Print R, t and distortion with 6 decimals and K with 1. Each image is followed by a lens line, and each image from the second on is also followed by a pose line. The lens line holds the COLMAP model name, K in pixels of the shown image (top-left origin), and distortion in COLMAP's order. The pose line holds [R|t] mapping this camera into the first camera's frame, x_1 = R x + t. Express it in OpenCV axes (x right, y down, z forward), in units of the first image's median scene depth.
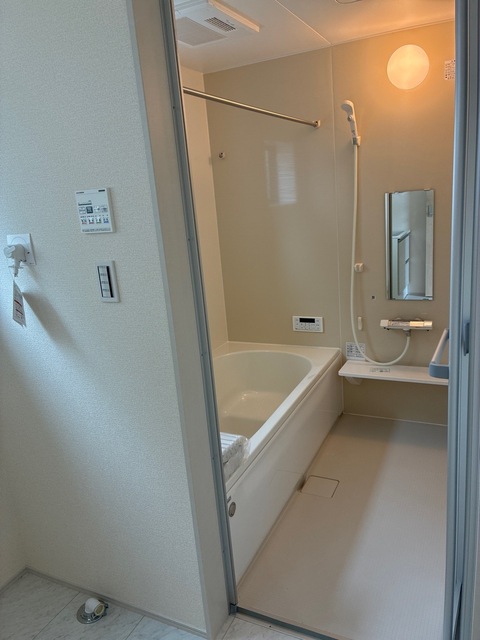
lens RADIAL K [[489.1, 0, 238.6], [0, 489.1, 322.0], [0, 0, 1]] dist [0.041783, -0.042710]
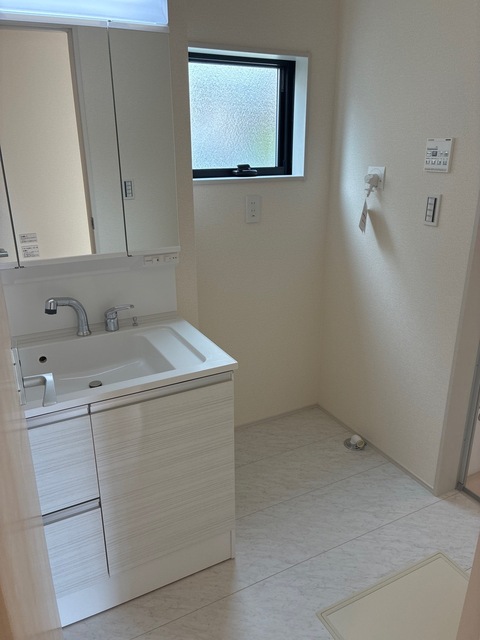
lens RADIAL K [[489.1, 0, 238.9], [0, 489.1, 317.6], [0, 0, 1]] dist [0.041783, -0.042710]
pose [[0.798047, 0.276447, -0.535442, 0.103389], [-0.214073, 0.960662, 0.176922, 0.070061], [0.563288, -0.026569, 0.825833, -0.381483]]
